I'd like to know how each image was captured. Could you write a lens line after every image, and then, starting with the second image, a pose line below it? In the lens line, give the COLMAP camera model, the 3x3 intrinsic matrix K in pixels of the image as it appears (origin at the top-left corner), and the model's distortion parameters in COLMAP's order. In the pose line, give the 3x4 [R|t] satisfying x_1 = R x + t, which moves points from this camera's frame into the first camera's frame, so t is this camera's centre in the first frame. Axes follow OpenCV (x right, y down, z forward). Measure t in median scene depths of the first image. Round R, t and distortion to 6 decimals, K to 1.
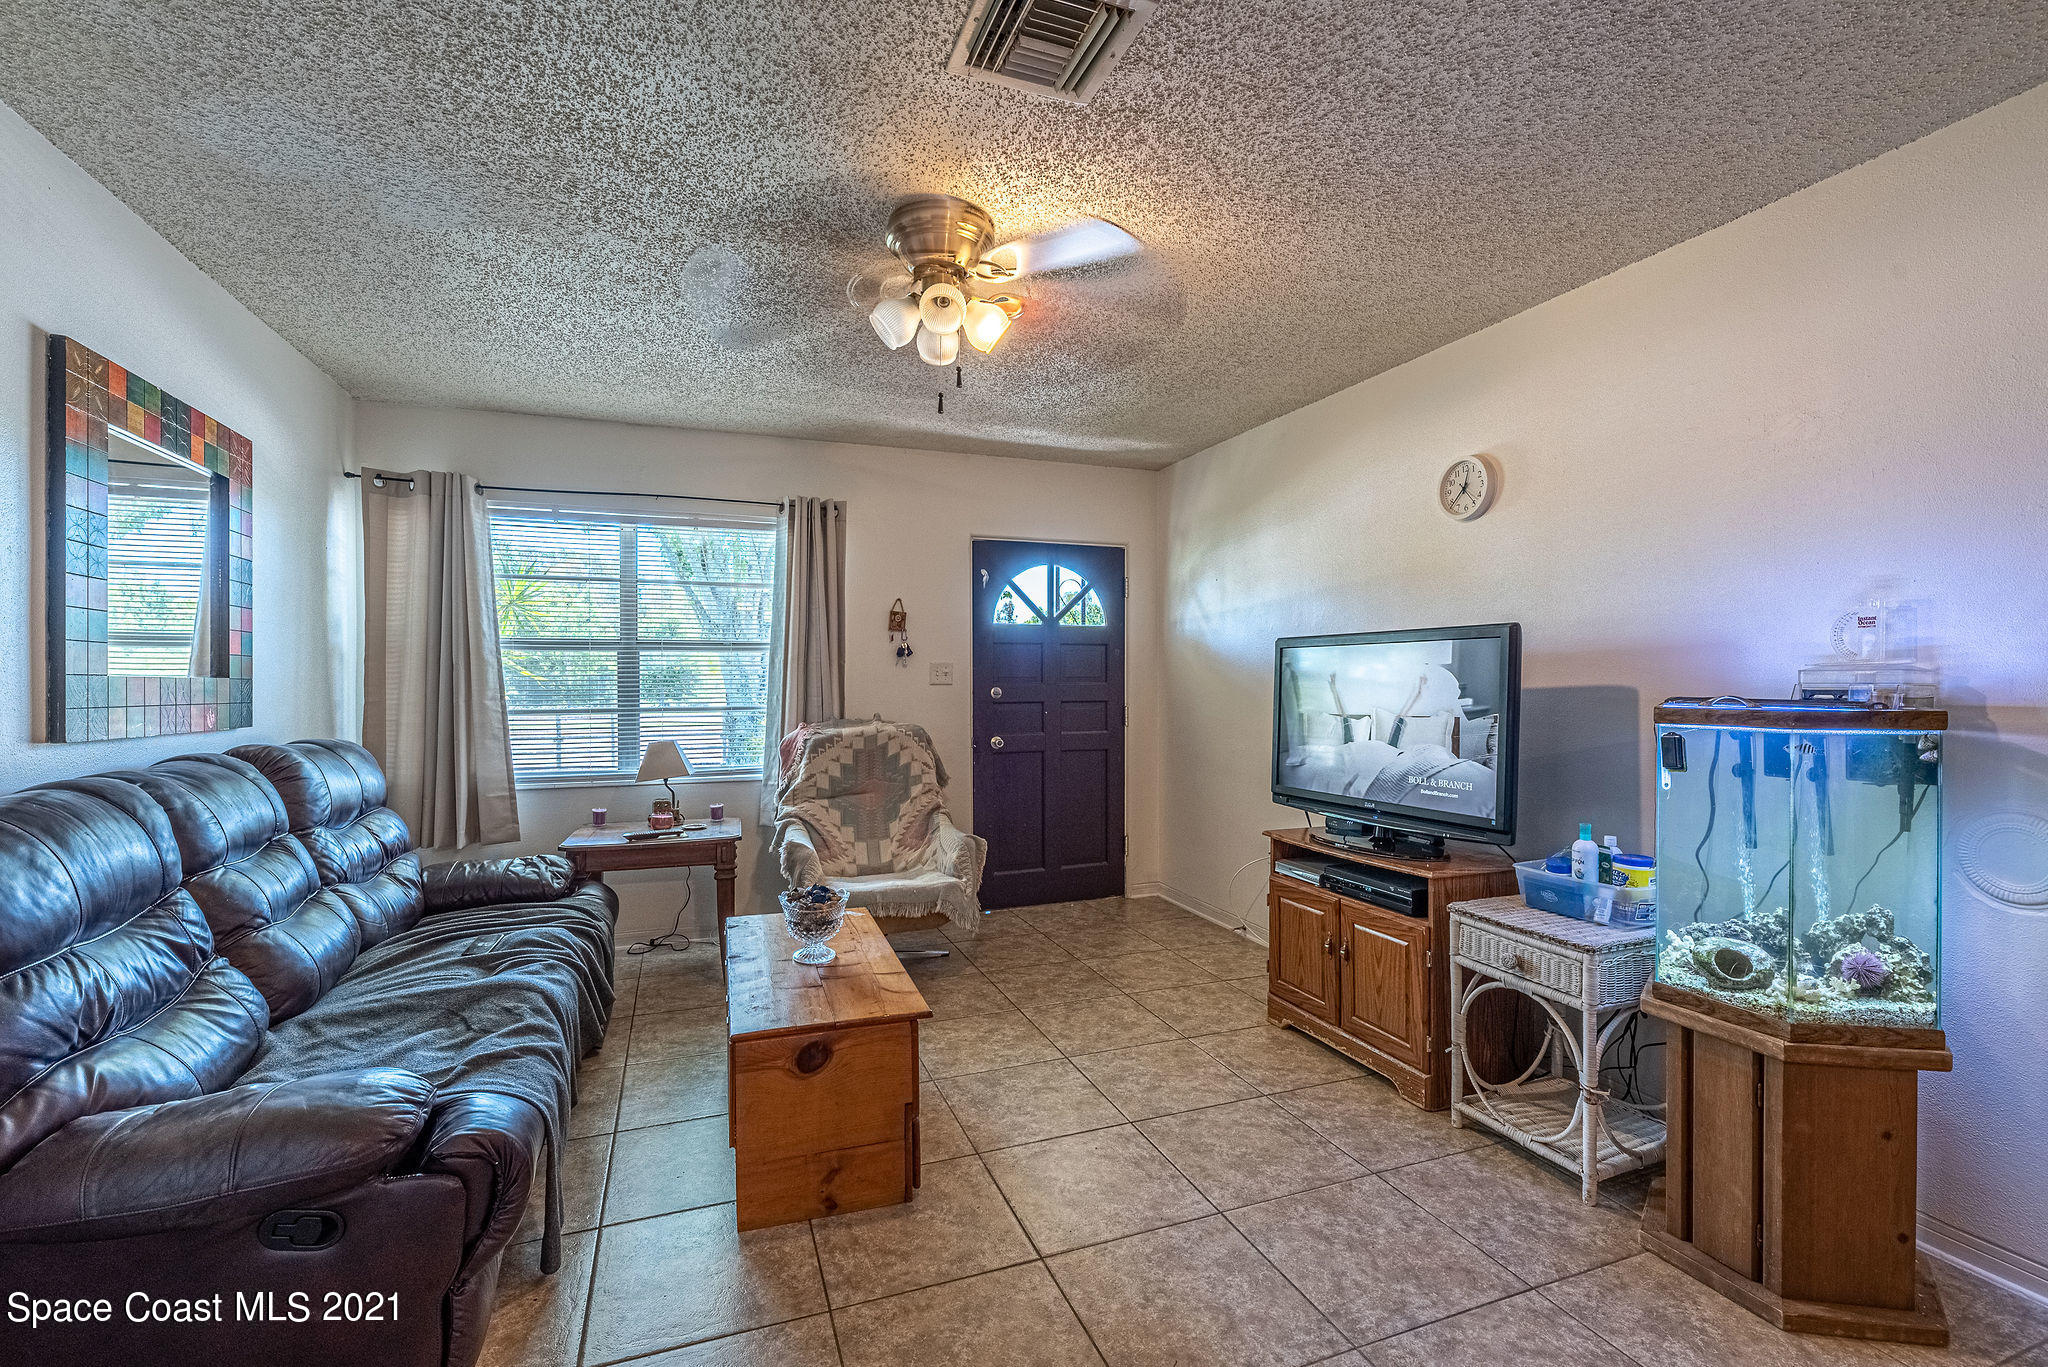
lens RADIAL K [[912.2, 0, 1021.7], [0, 912.2, 712.2], [0, 0, 1]] dist [-0.001750, -0.000593]
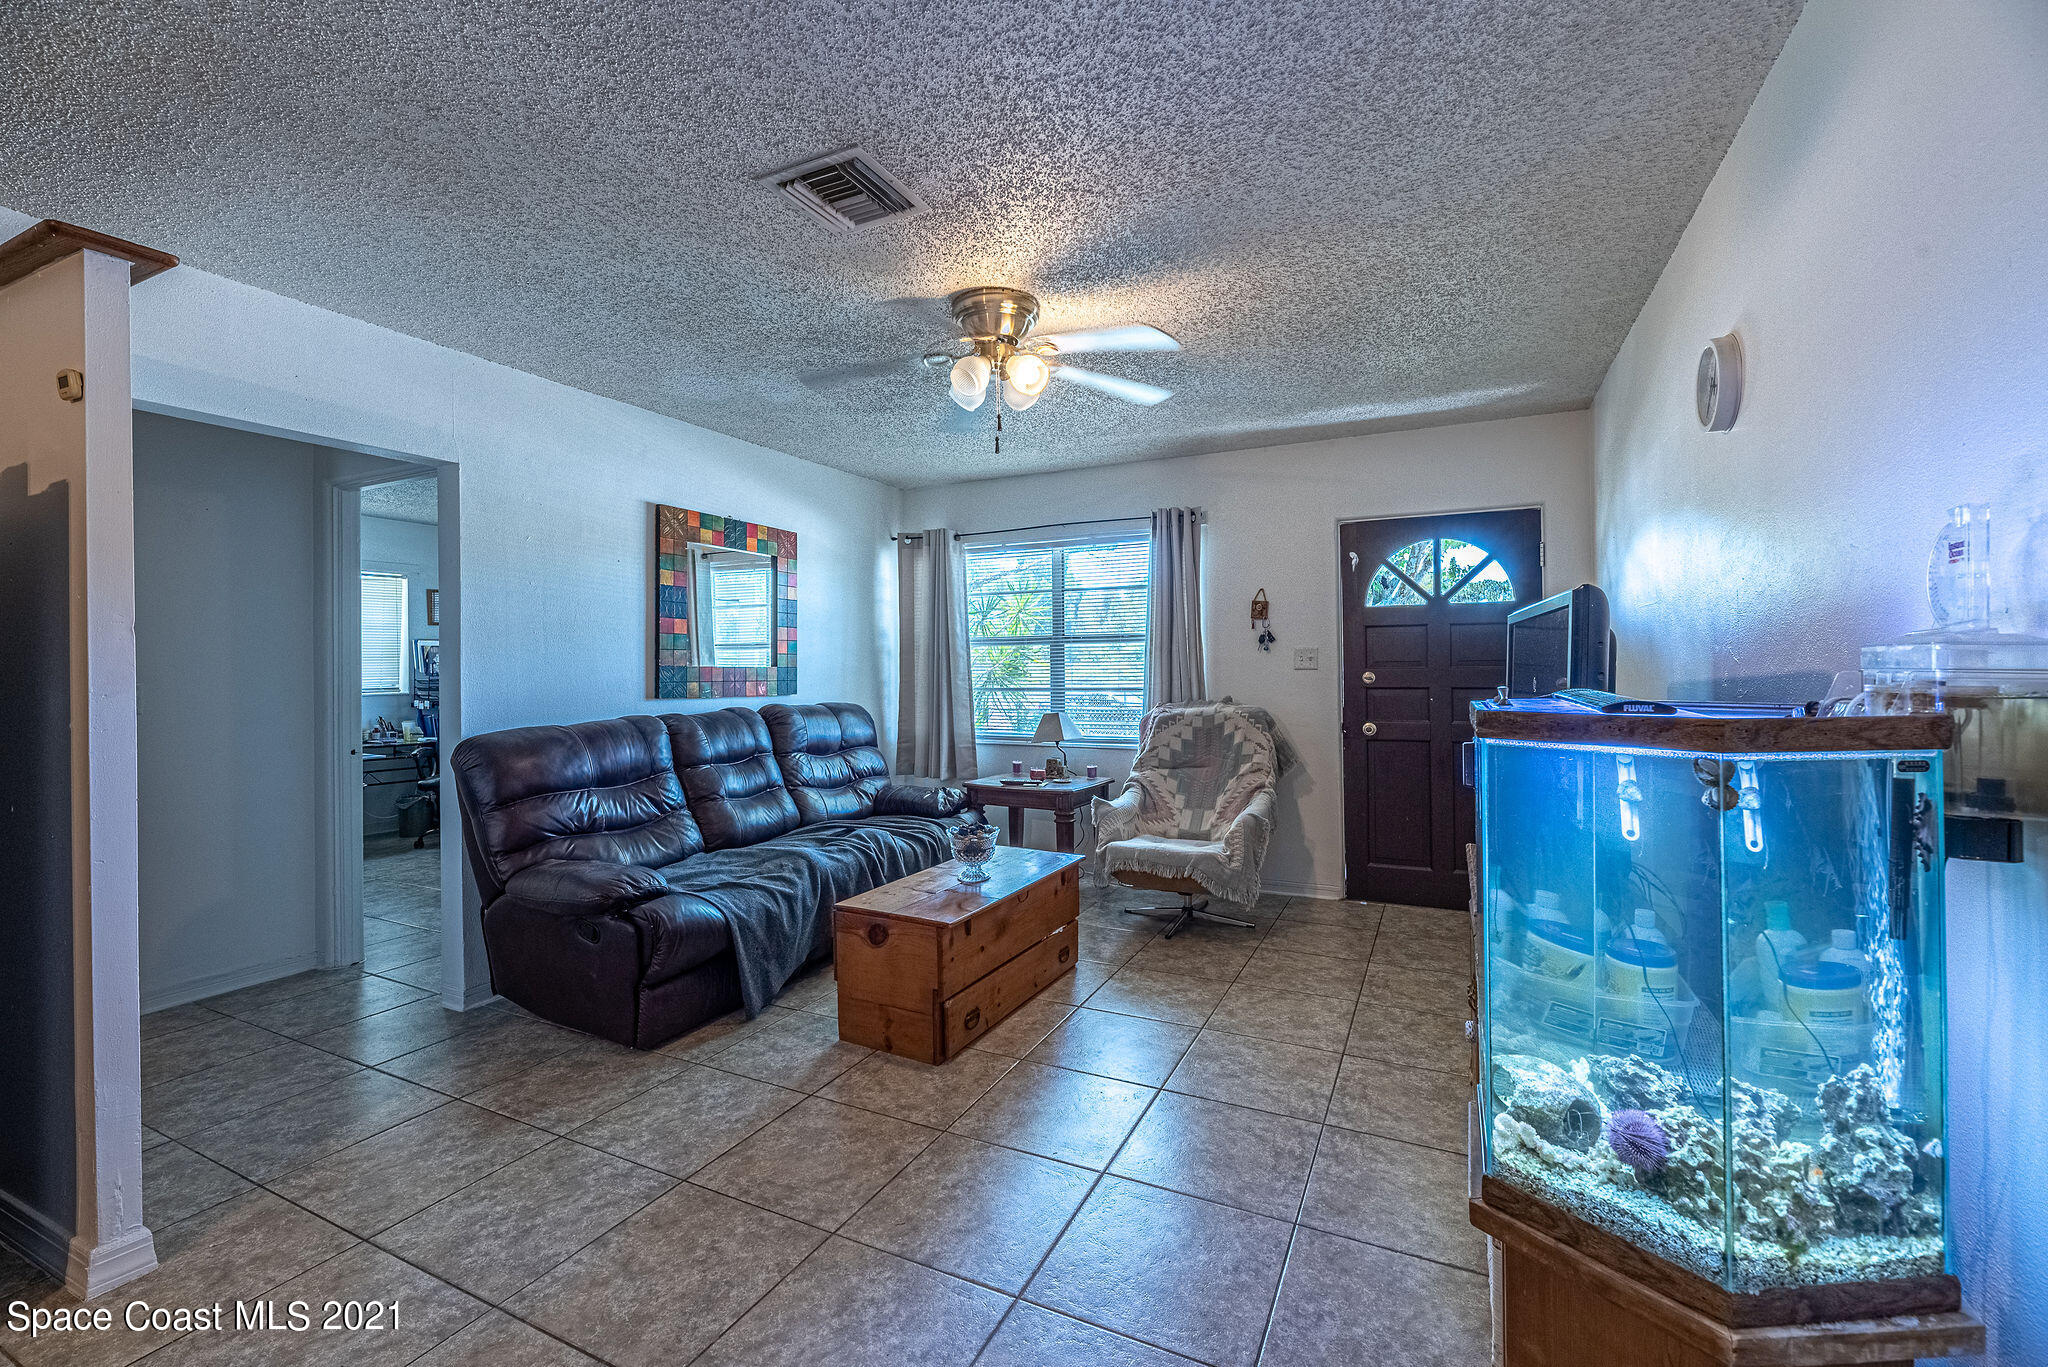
lens RADIAL K [[850.5, 0, 1019.6], [0, 850.5, 687.4], [0, 0, 1]] dist [-0.001254, -0.000270]
pose [[0.680863, 0.014461, -0.732268, 0.444782], [-0.020109, 0.999797, 0.001048, -0.005140], [0.732135, 0.014012, 0.681016, 0.131108]]
